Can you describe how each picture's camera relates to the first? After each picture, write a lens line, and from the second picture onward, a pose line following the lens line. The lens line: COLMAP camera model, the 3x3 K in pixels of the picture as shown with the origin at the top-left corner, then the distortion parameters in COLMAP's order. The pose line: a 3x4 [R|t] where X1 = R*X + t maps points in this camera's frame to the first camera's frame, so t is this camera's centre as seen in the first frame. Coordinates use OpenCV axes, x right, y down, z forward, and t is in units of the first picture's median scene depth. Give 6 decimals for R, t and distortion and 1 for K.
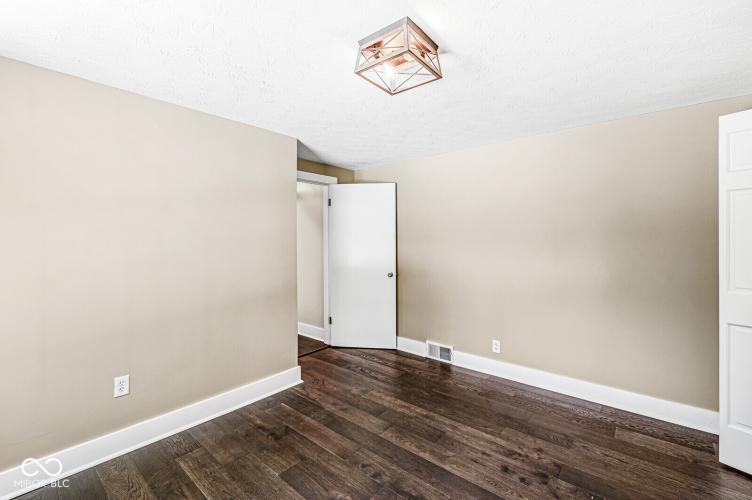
lens RADIAL K [[329.5, 0, 375.2], [0, 329.5, 245.2], [0, 0, 1]] dist [0.008817, -0.001093]
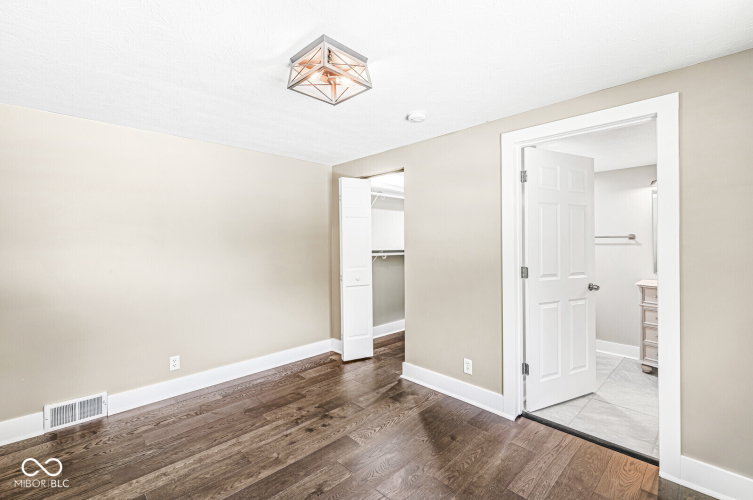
lens RADIAL K [[329.9, 0, 375.9], [0, 329.9, 246.7], [0, 0, 1]] dist [0.008817, -0.001093]
pose [[0.096554, -0.011557, 0.995261, -0.653050], [0.016459, 0.999814, 0.010013, -0.010094], [-0.995192, 0.015414, 0.096726, 0.513800]]
